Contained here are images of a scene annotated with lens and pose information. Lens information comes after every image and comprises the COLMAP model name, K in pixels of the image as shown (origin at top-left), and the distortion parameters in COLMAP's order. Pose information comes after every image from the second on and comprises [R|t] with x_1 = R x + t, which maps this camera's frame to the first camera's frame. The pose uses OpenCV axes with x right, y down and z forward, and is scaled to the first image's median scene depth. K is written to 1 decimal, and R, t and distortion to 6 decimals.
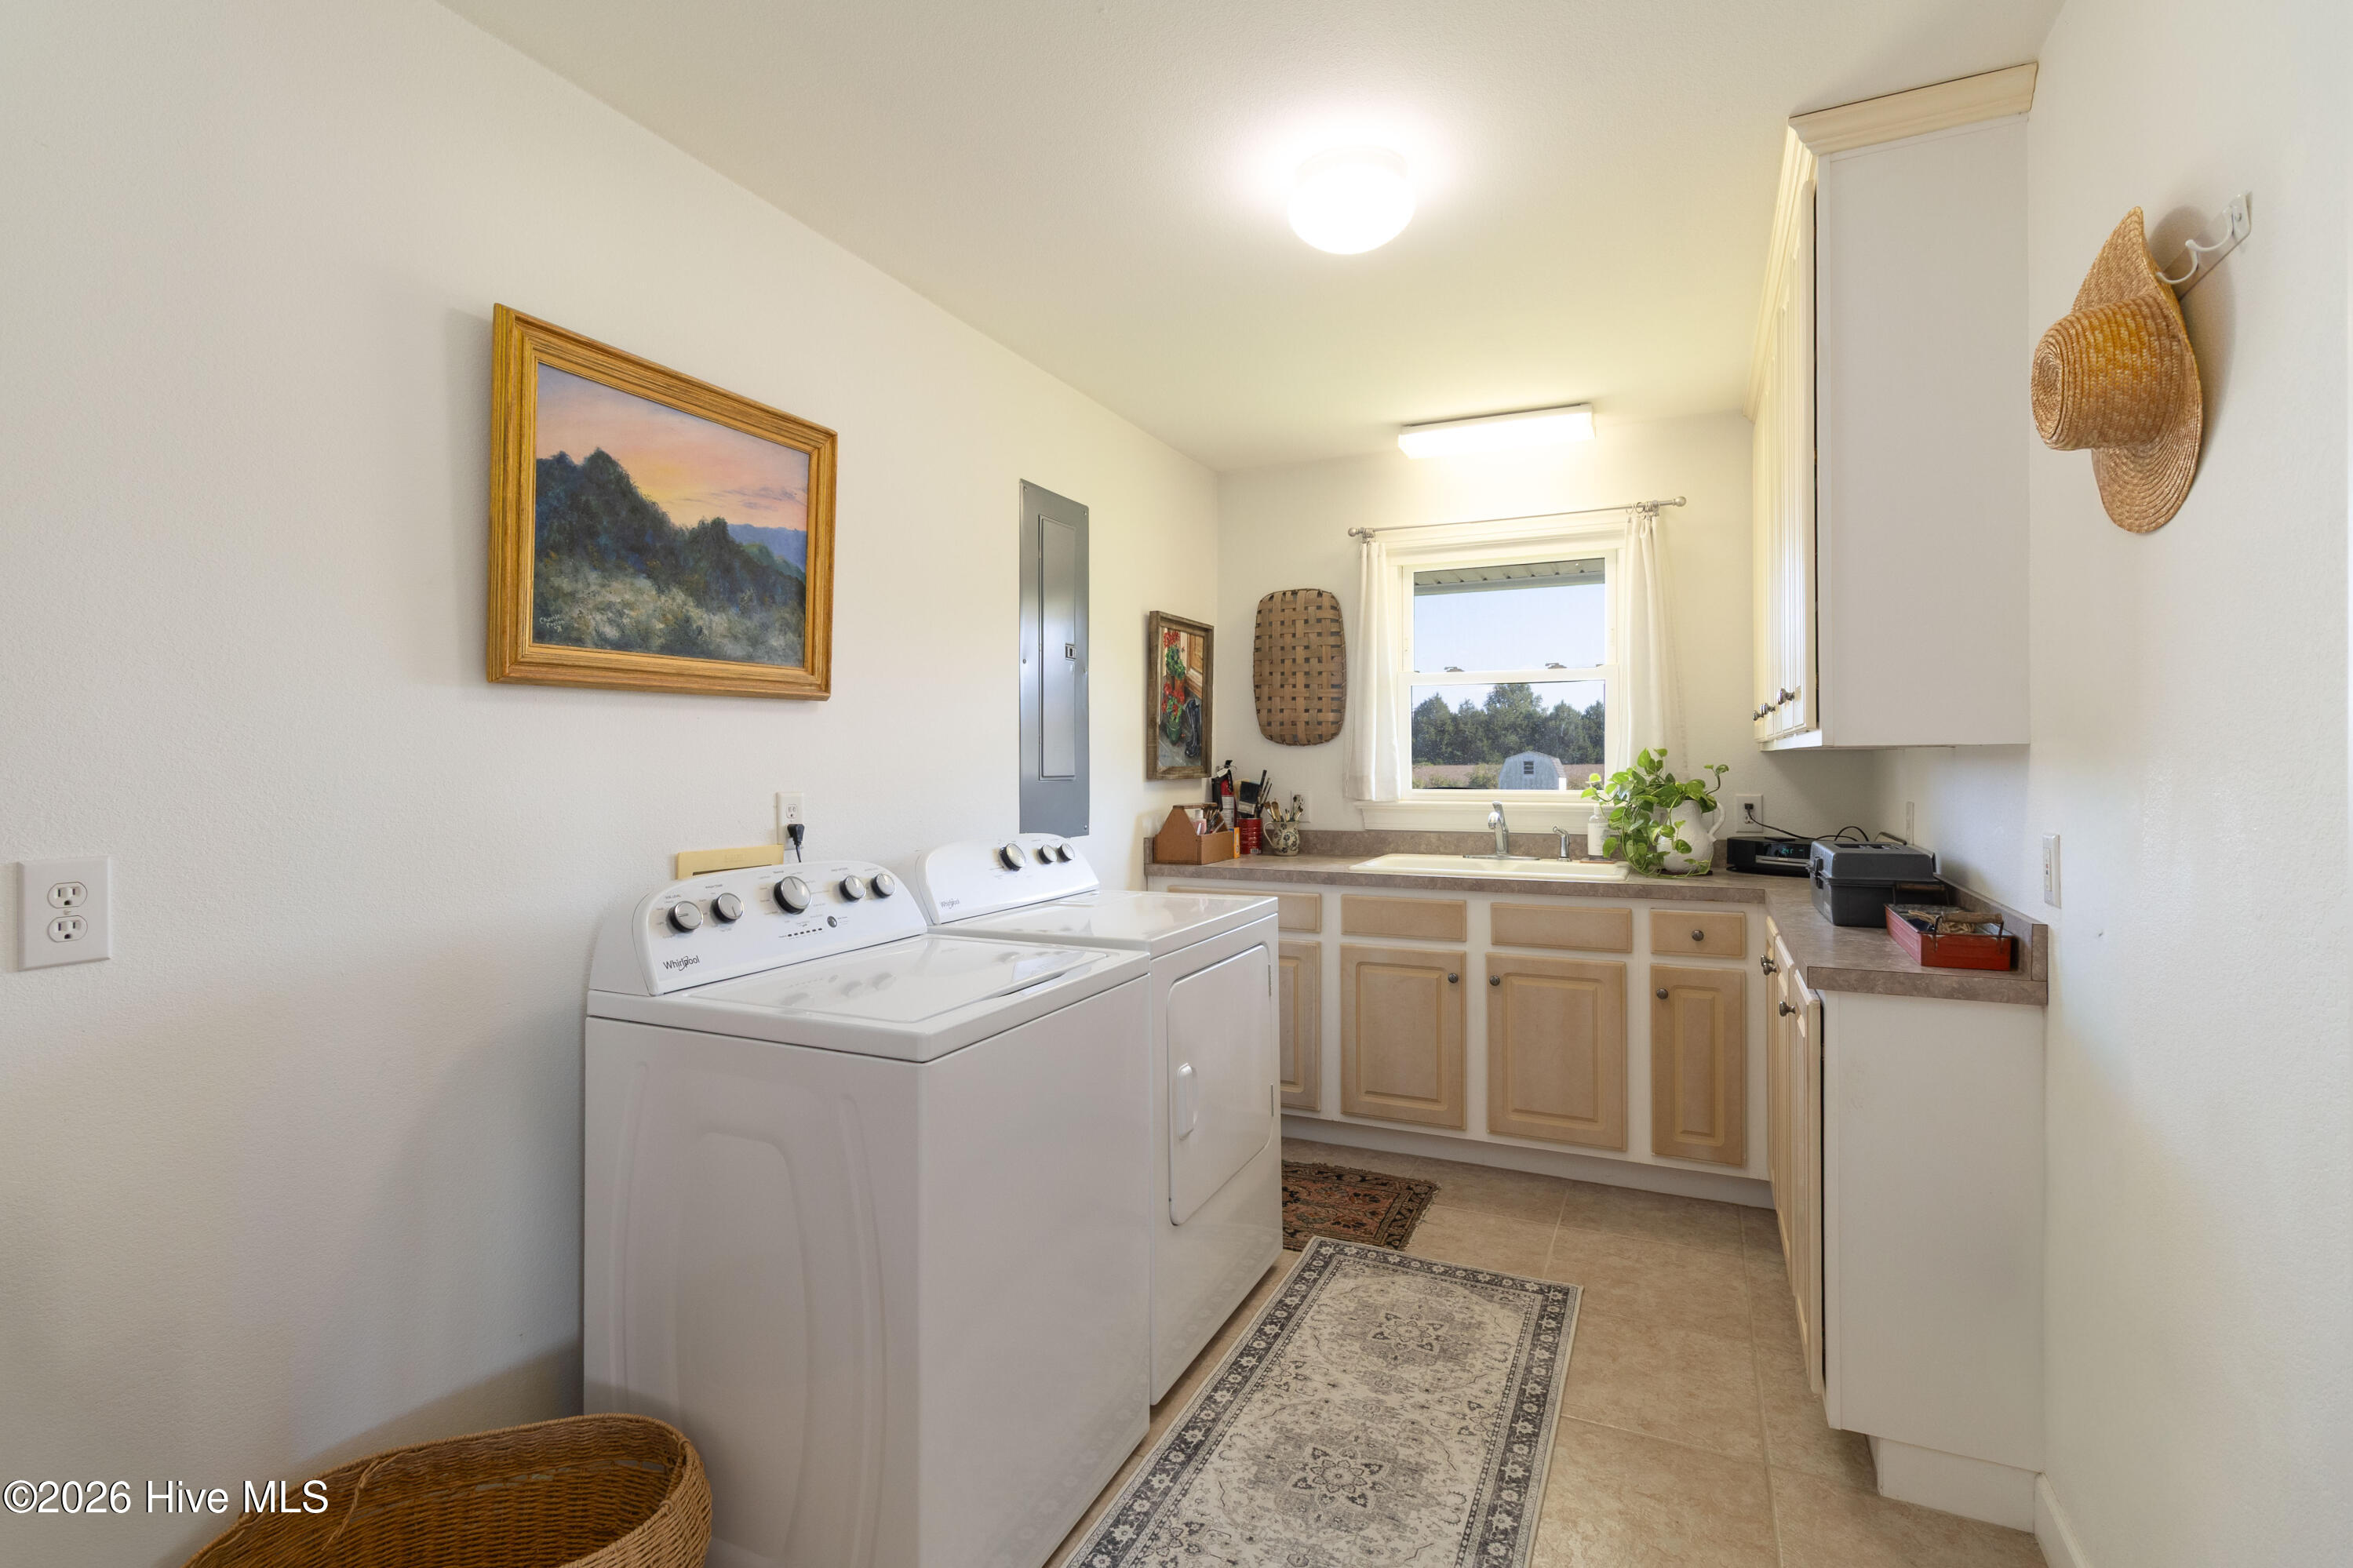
lens RADIAL K [[1114.5, 0, 1182.9], [0, 1114.5, 749.7], [0, 0, 1]] dist [0.001802, 0.010822]
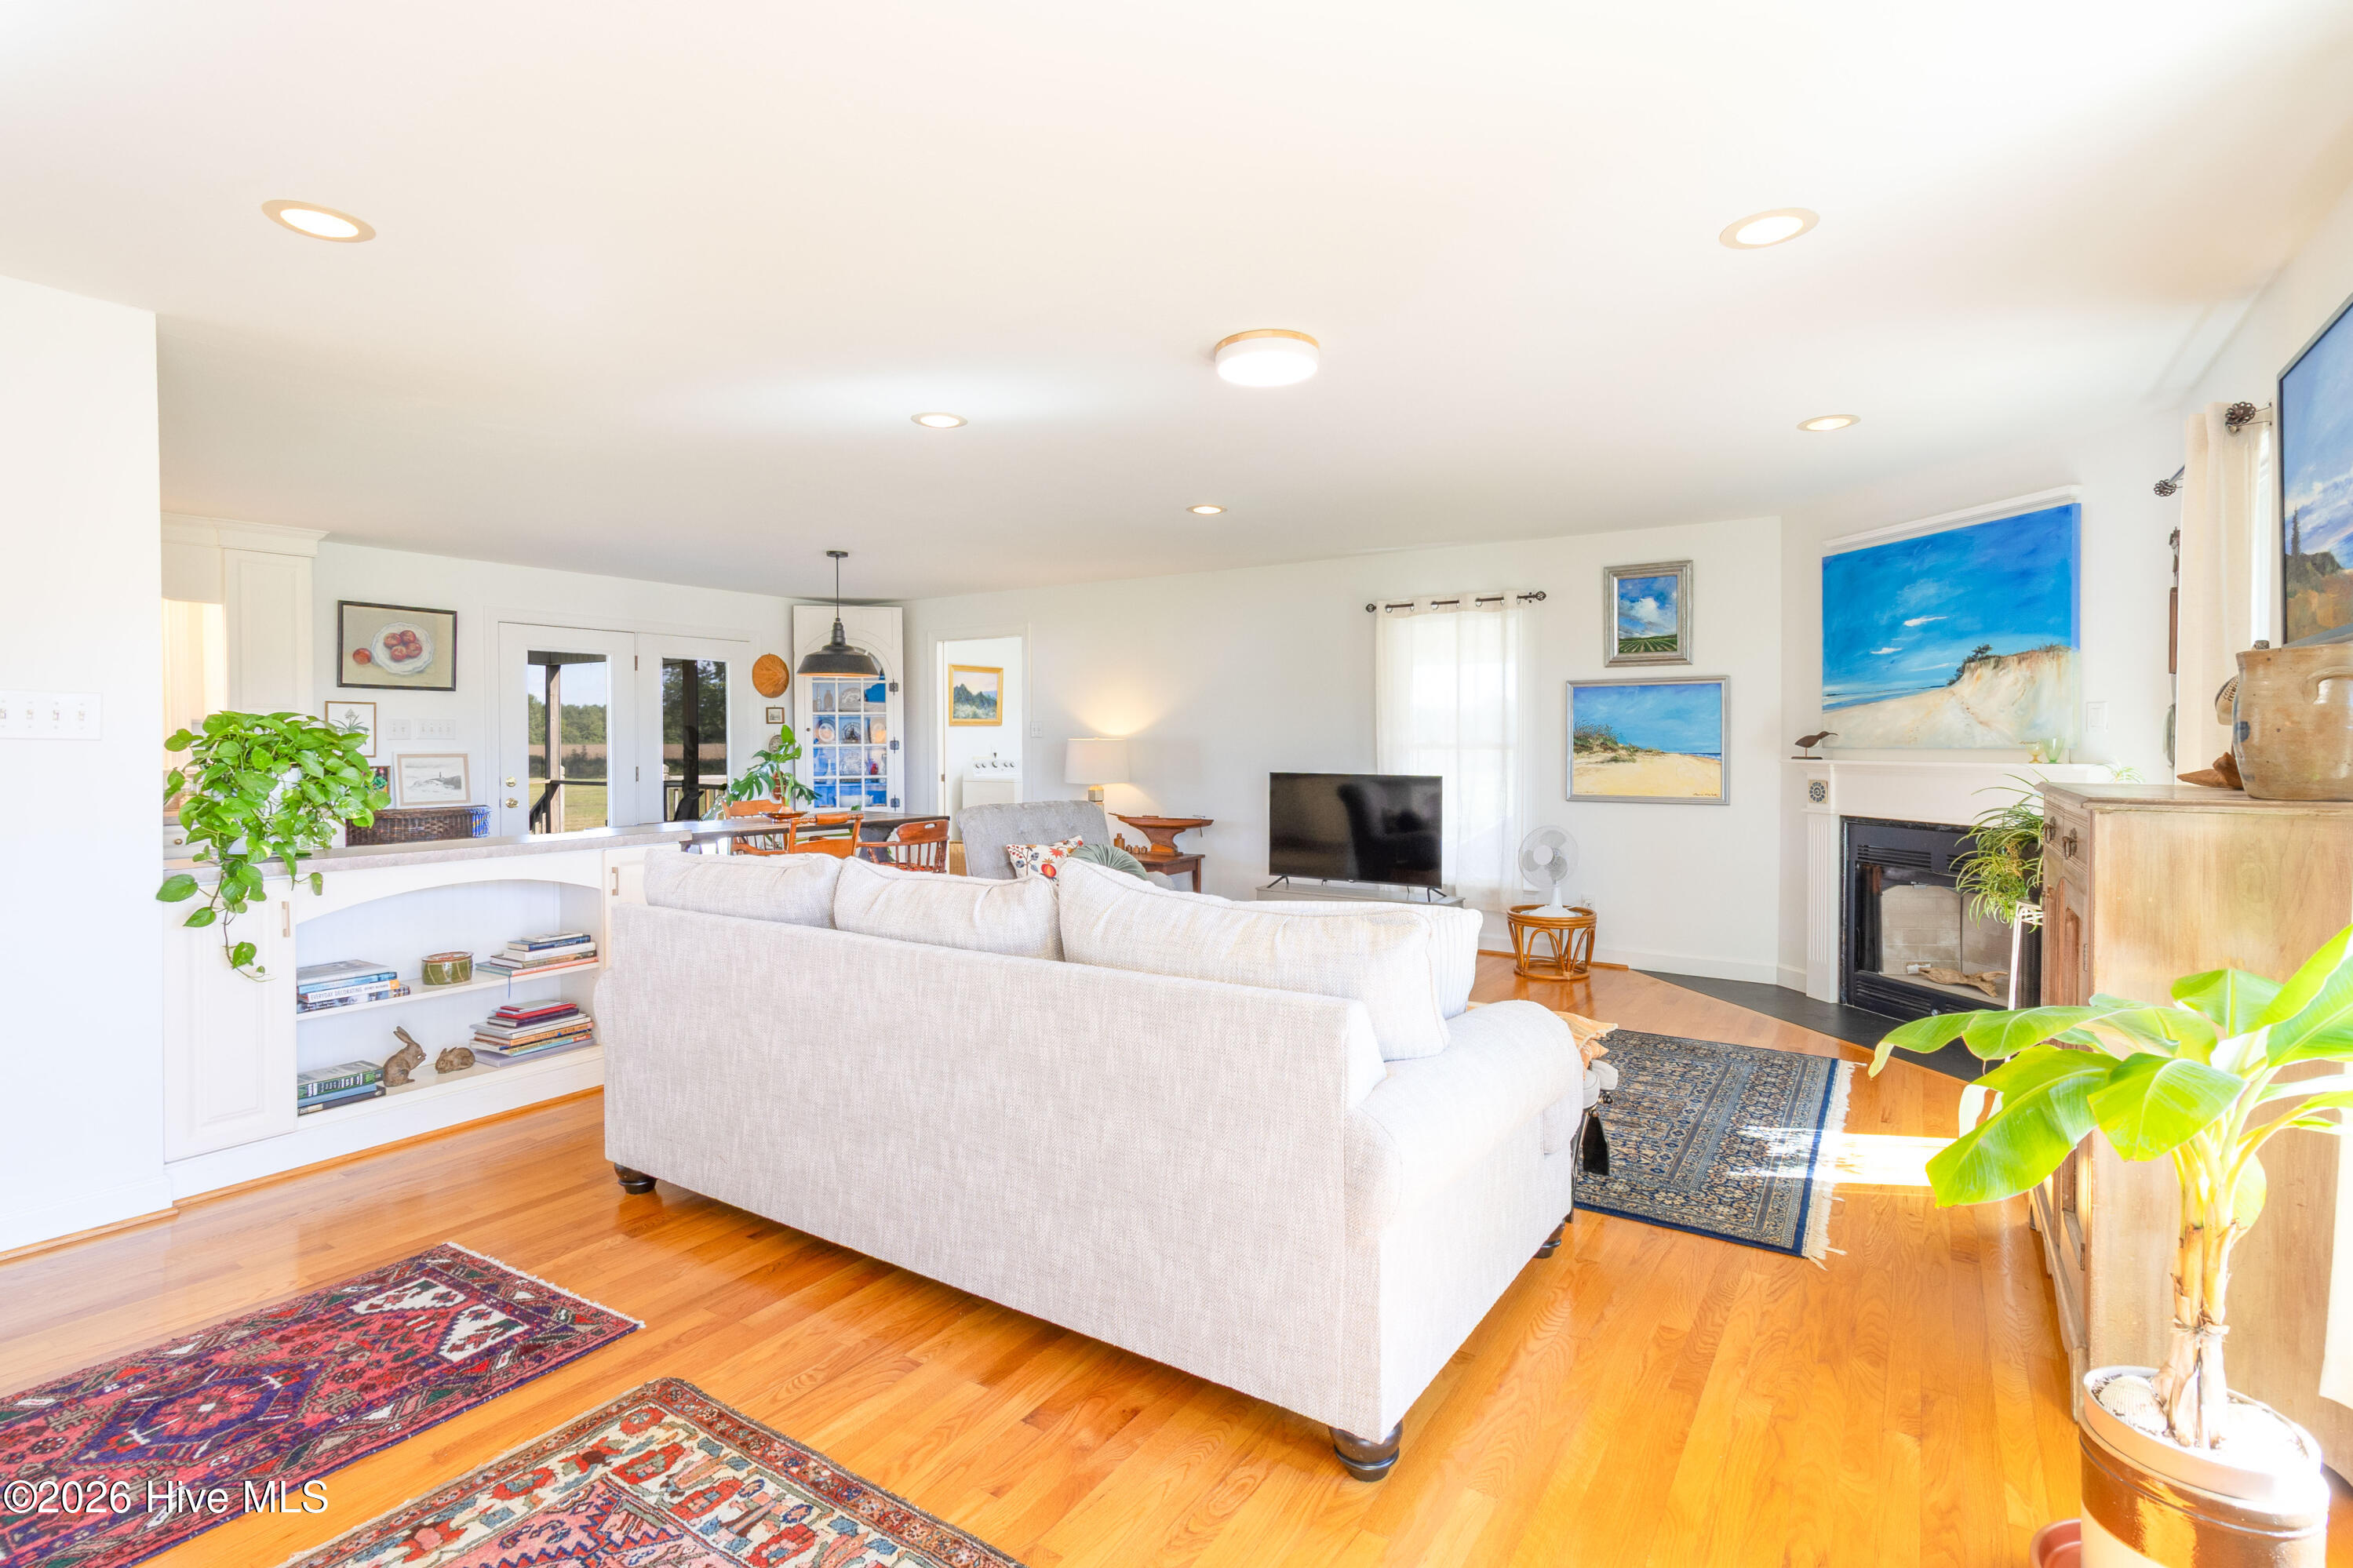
lens RADIAL K [[1114.5, 0, 1182.9], [0, 1114.5, 749.7], [0, 0, 1]] dist [0.001802, 0.010822]
pose [[0.988173, -0.001626, -0.153338, 0.822840], [0.004241, 0.999851, 0.016727, -0.014890], [0.153288, -0.017179, 0.988032, -2.511101]]
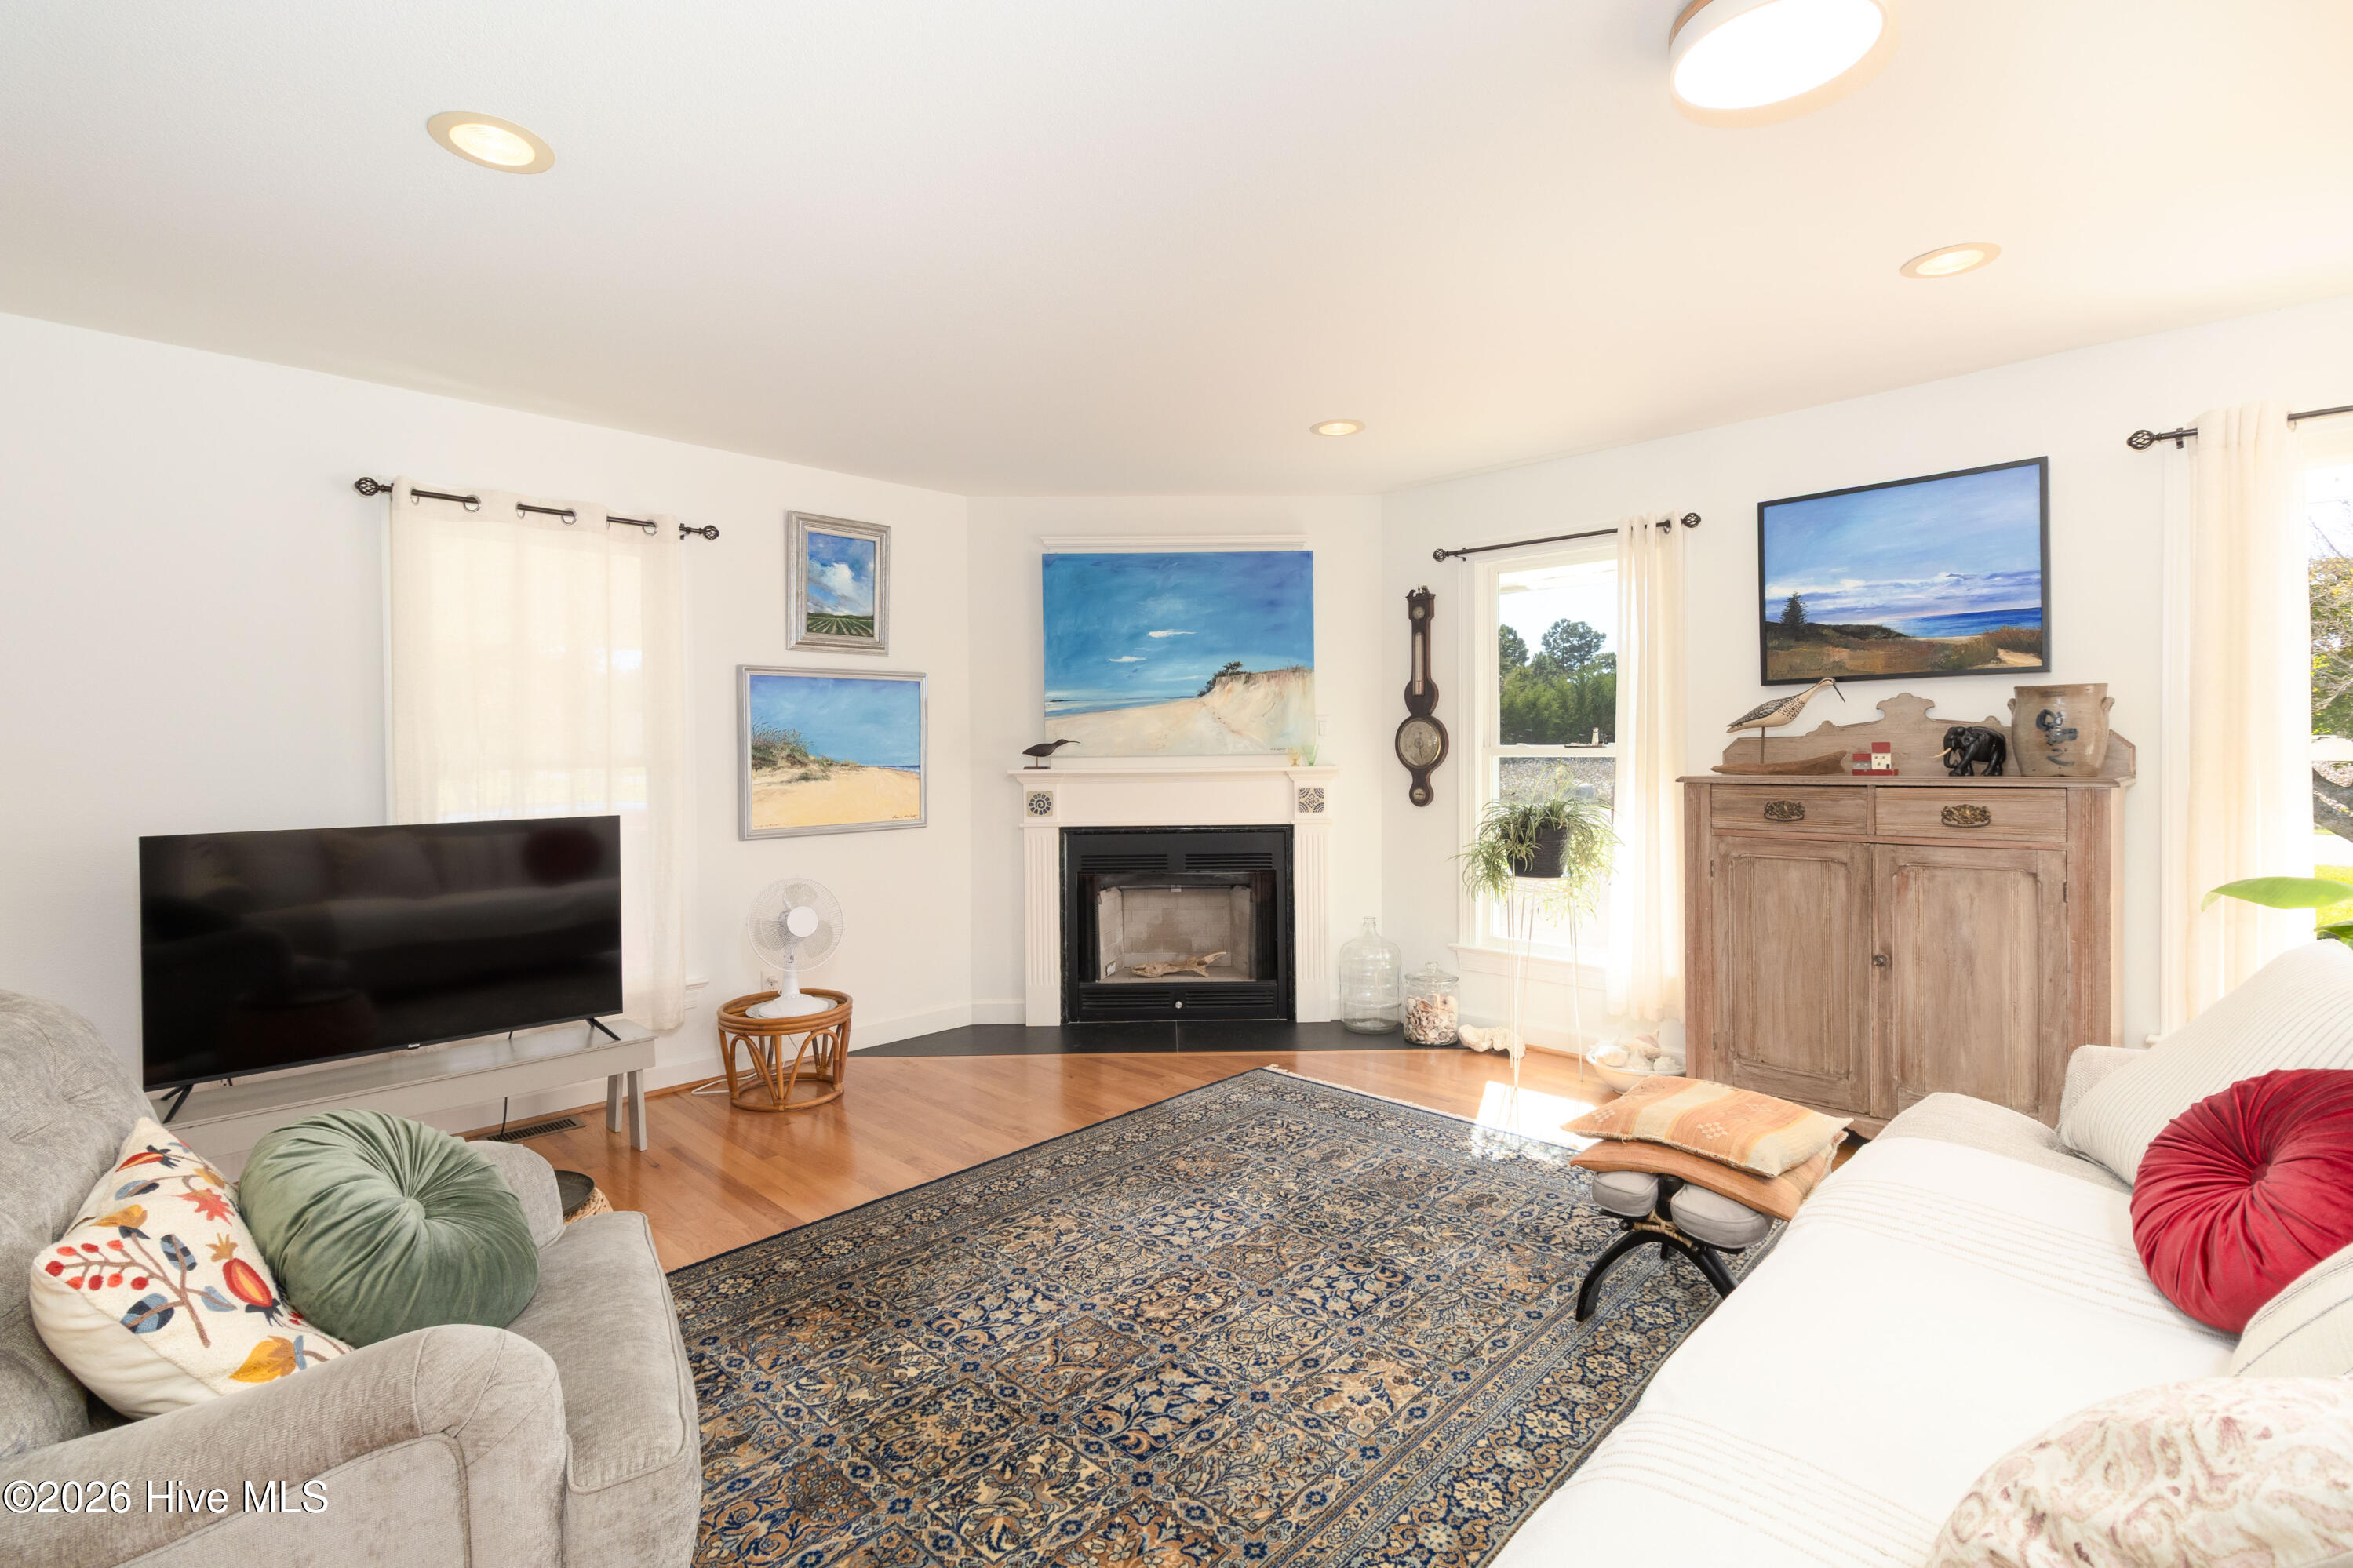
lens RADIAL K [[1089.8, 0, 1179.6], [0, 1089.8, 760.0], [0, 0, 1]] dist [0.005503, 0.001734]
pose [[0.344813, -0.016871, 0.938520, 0.152093], [0.000922, 0.999844, 0.017634, -0.008426], [-0.938671, -0.005216, 0.344775, -1.438340]]
